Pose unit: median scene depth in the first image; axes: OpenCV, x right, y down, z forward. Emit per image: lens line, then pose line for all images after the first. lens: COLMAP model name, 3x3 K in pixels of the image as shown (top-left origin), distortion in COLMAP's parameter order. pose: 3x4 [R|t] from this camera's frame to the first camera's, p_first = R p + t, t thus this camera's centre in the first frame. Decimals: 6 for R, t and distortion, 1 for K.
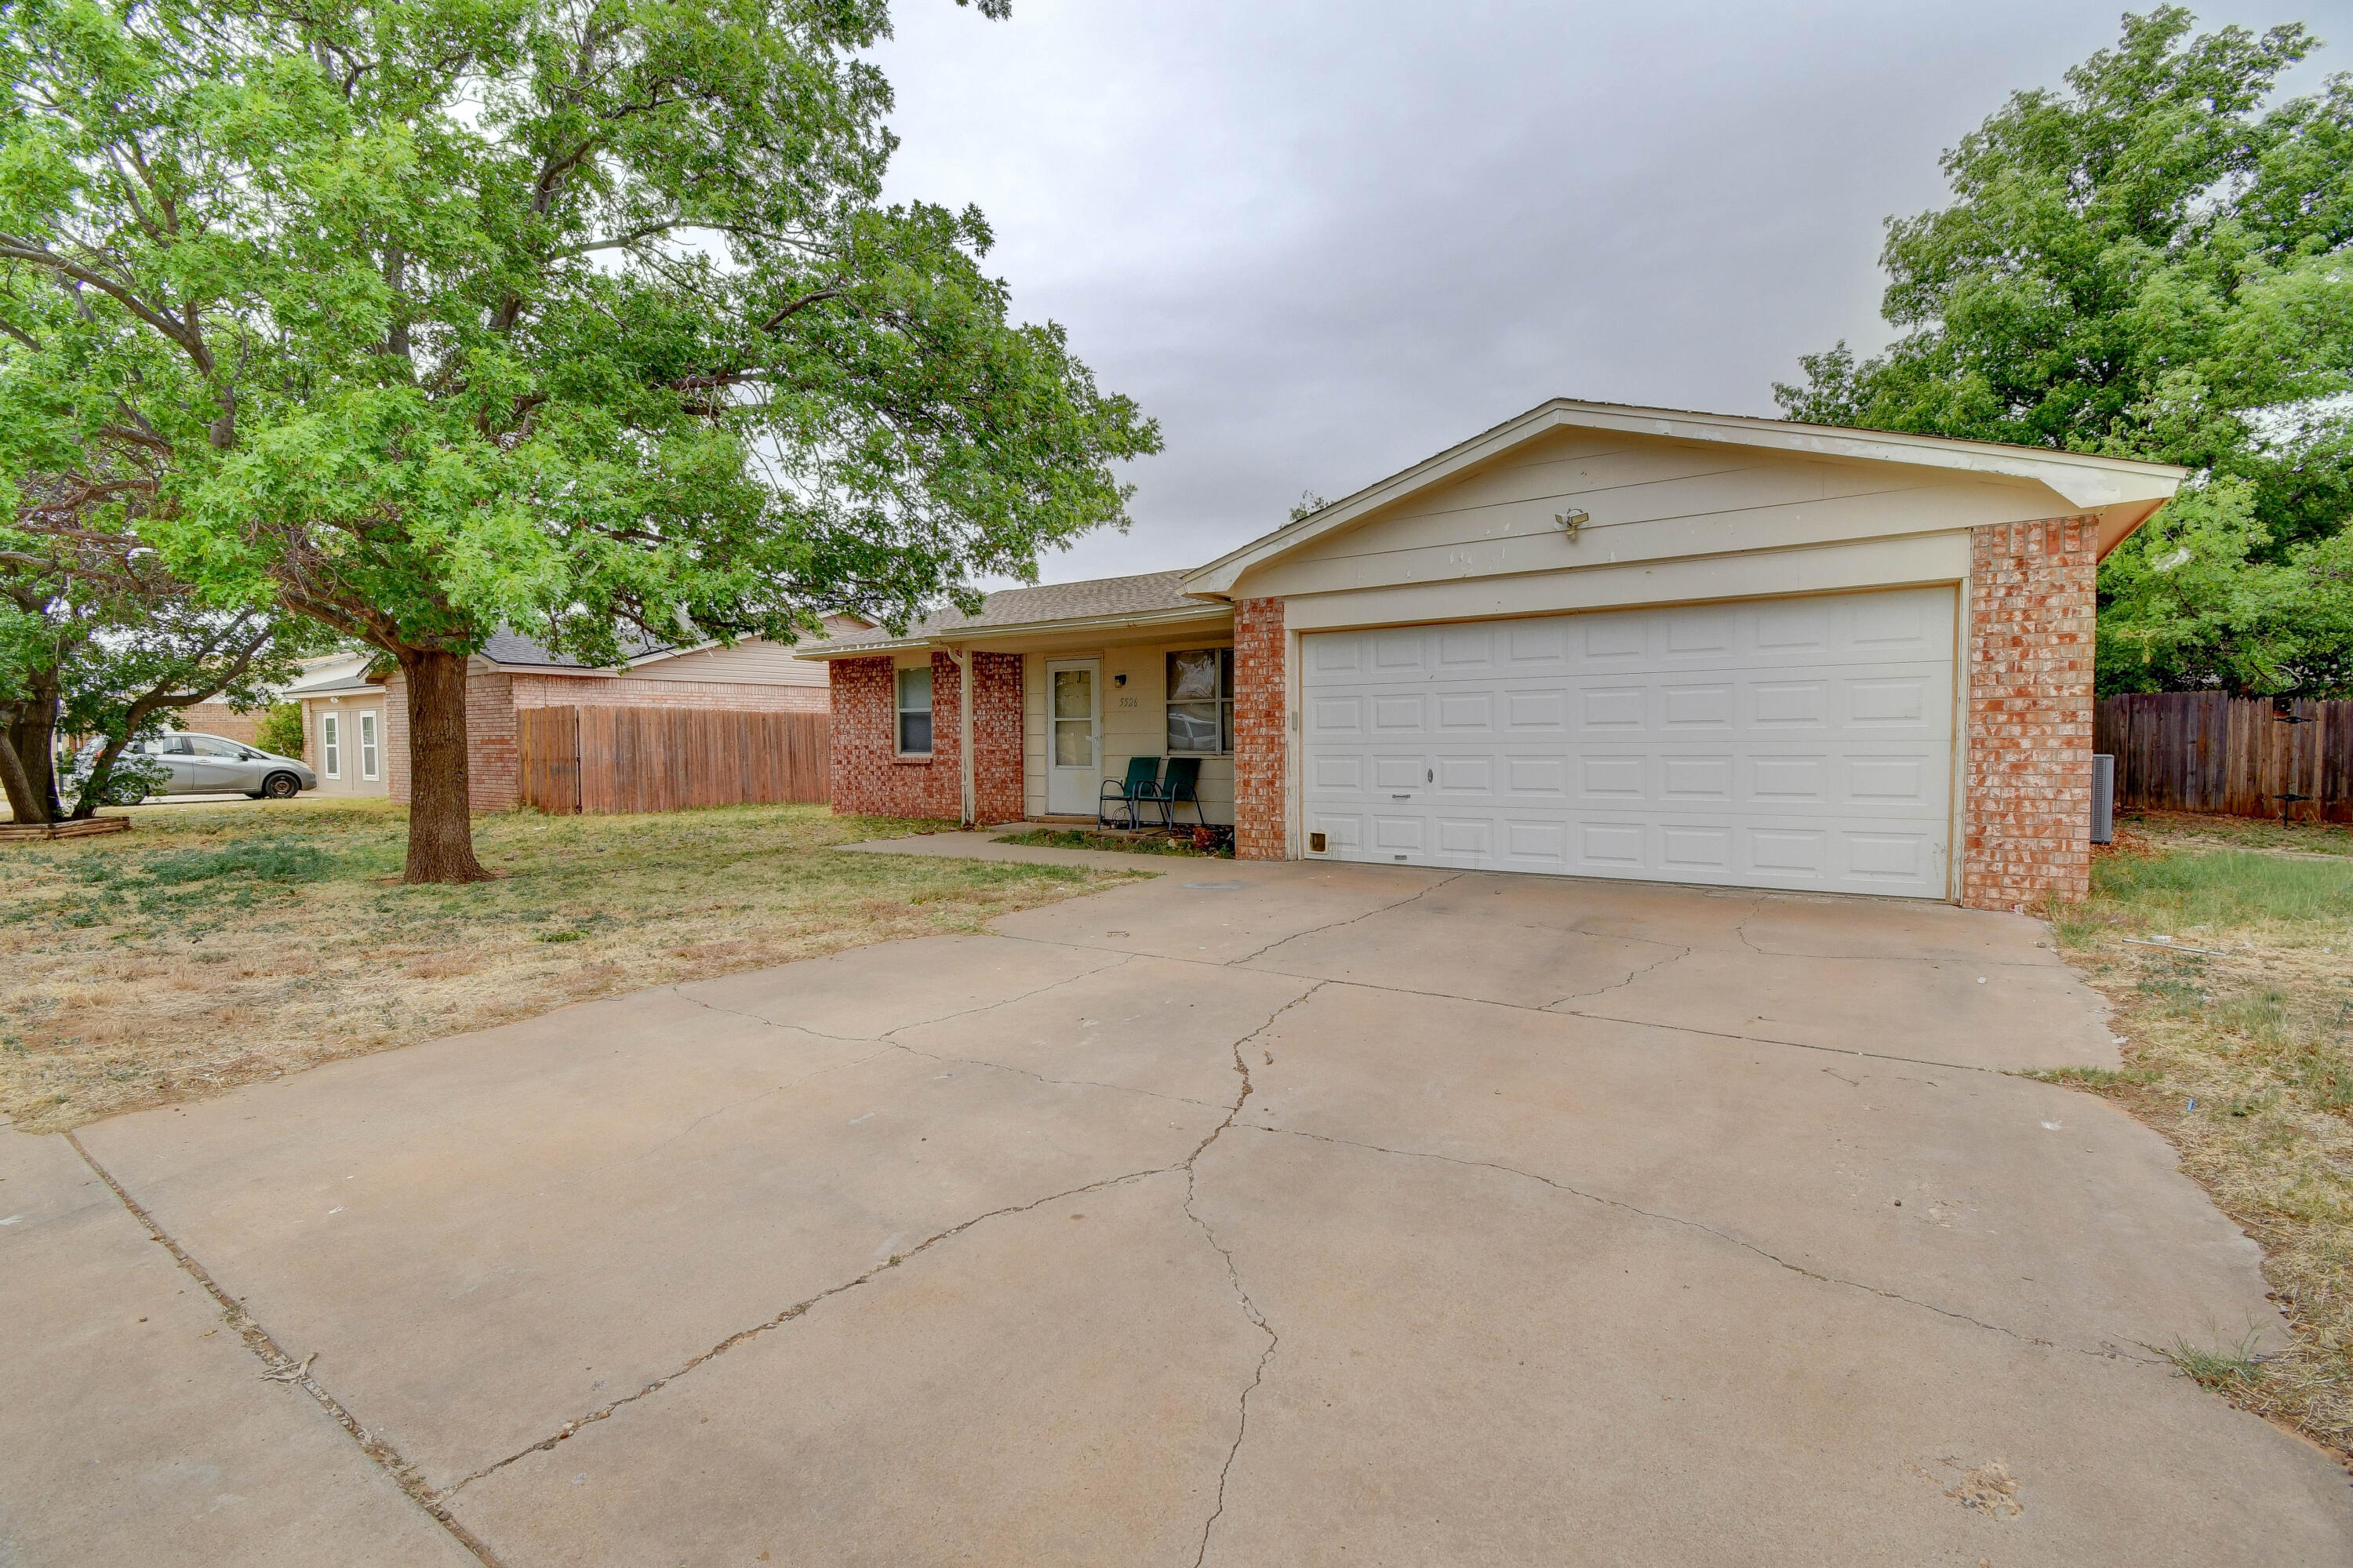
lens RADIAL K [[1036.1, 0, 1163.6], [0, 1036.1, 793.2], [0, 0, 1]] dist [0.014621, -0.021480]
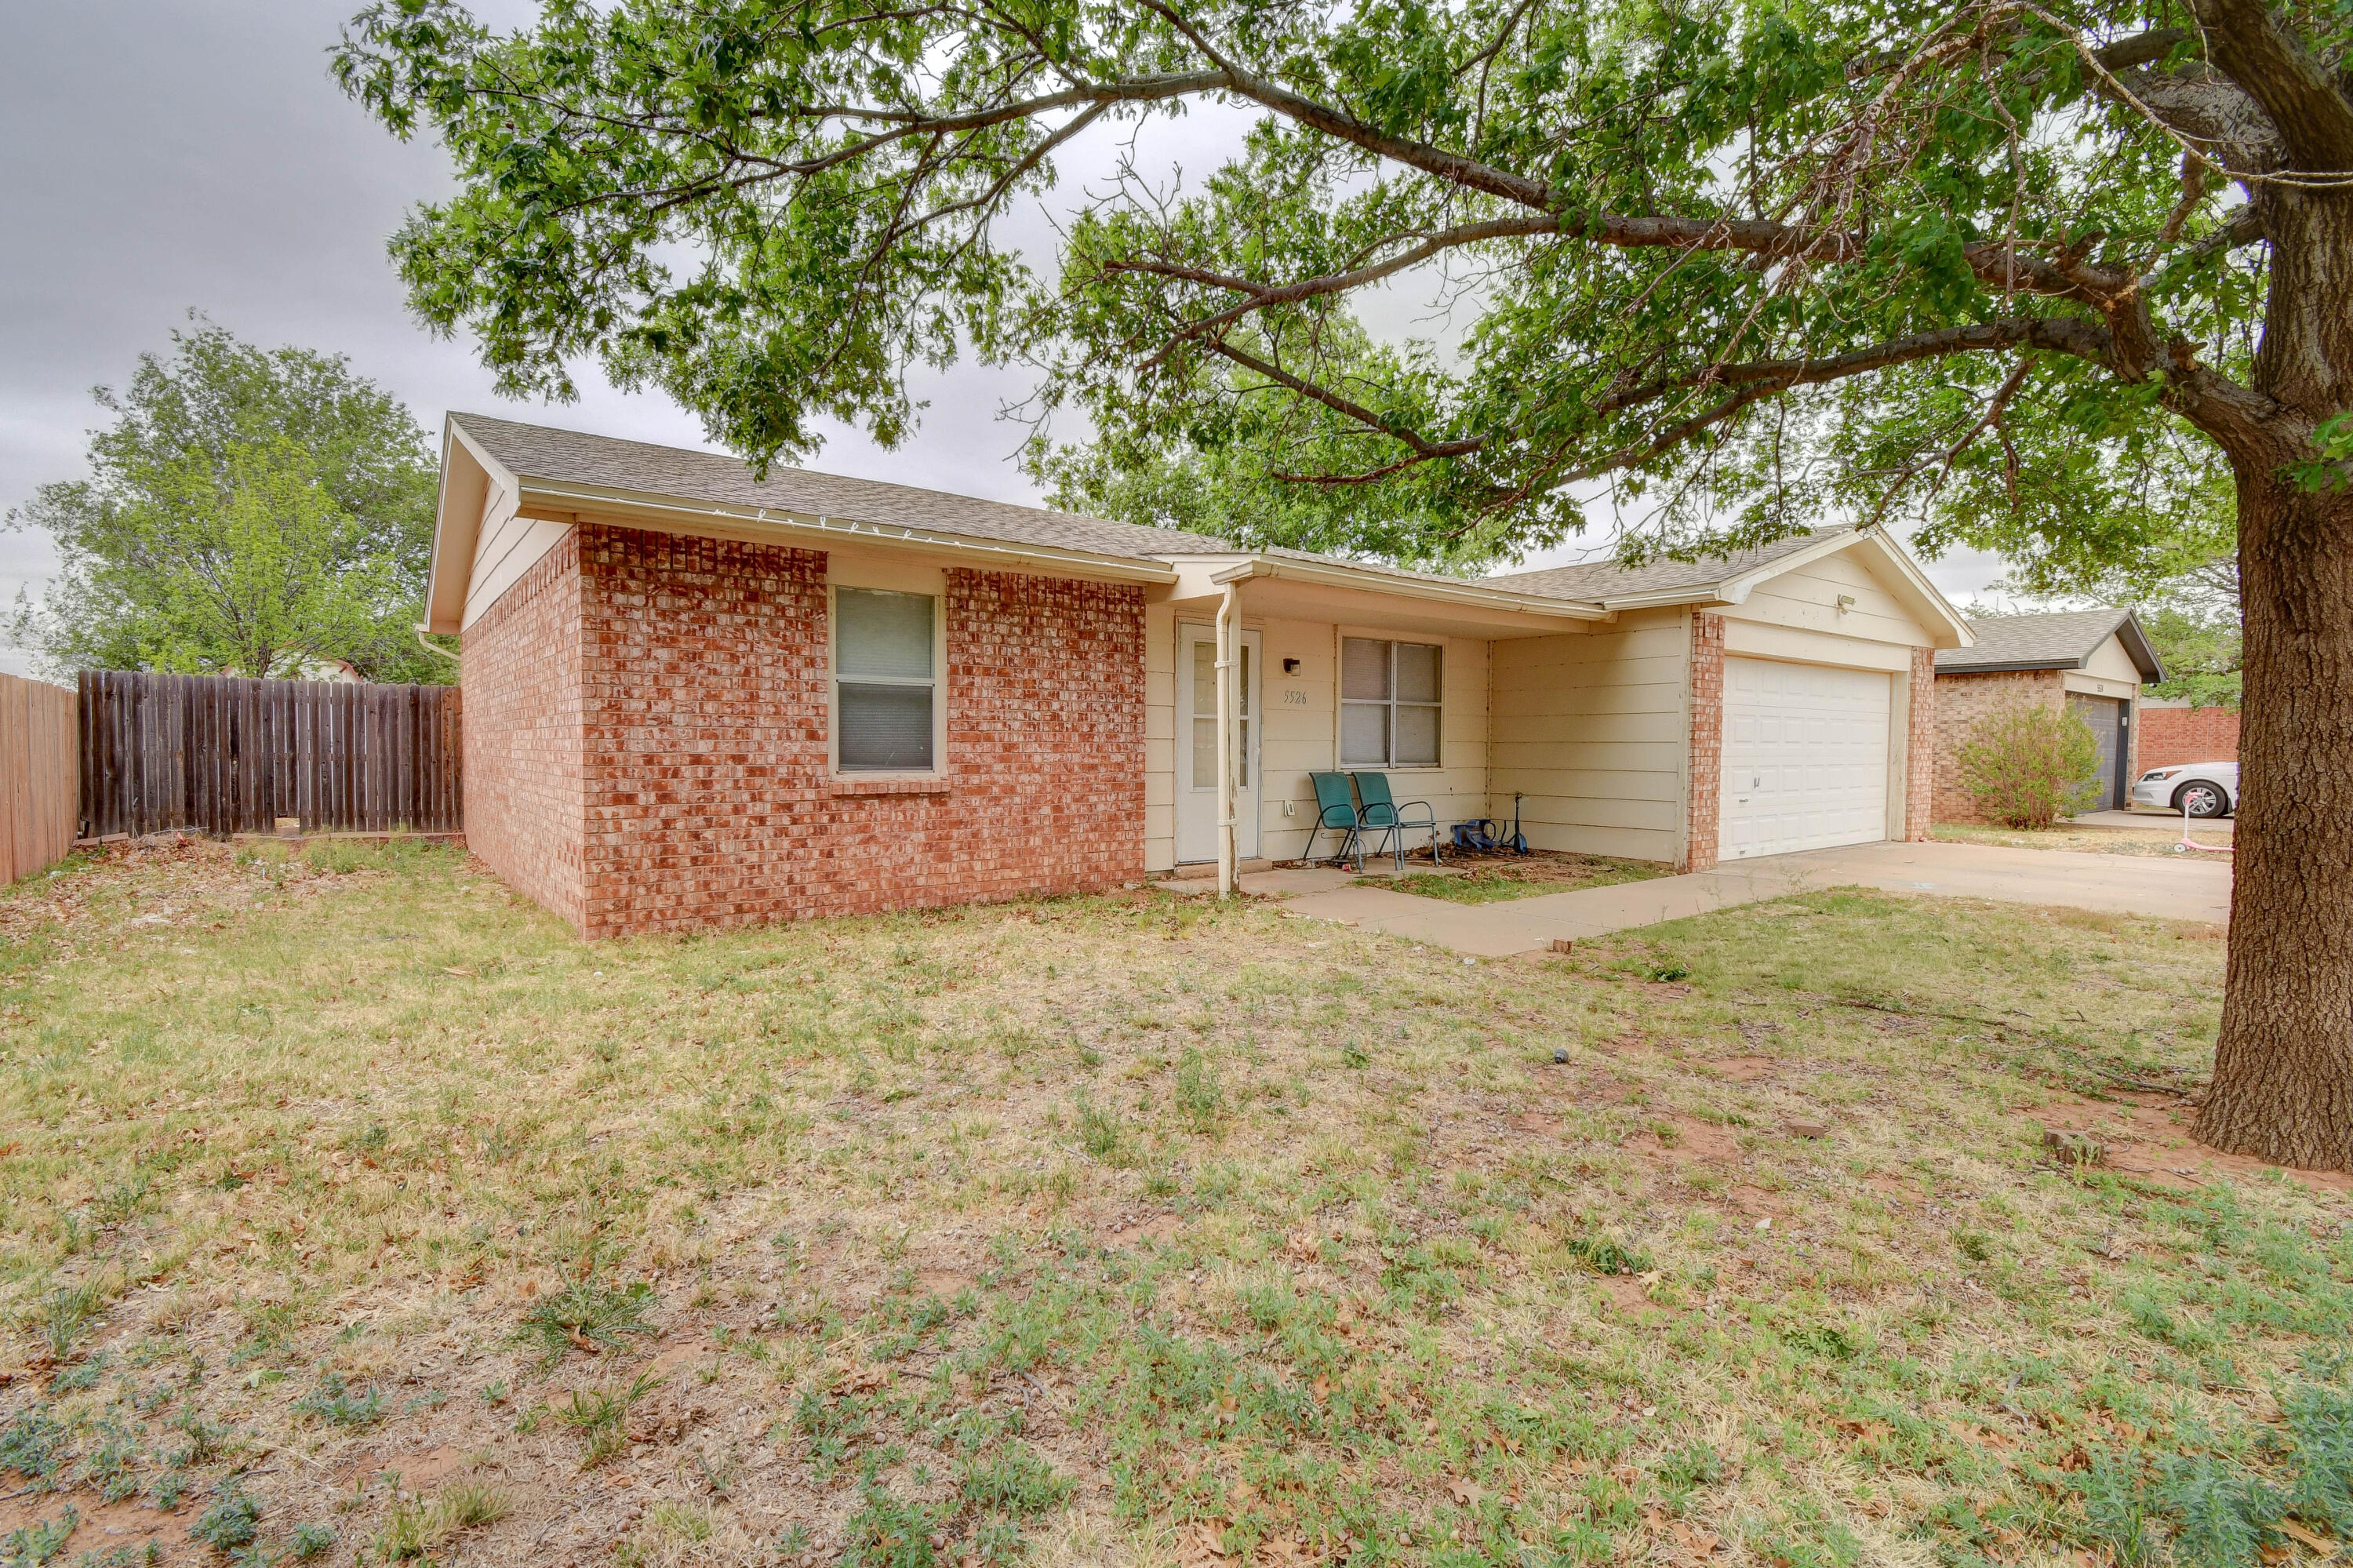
lens RADIAL K [[1028.0, 0, 1148.4], [0, 1028.0, 792.6], [0, 0, 1]] dist [-0.000445, -0.000102]
pose [[0.323931, -0.035051, 0.945431, -1.031264], [0.038778, 0.998966, 0.023749, -0.057195], [-0.945286, 0.028968, 0.324955, 1.183554]]
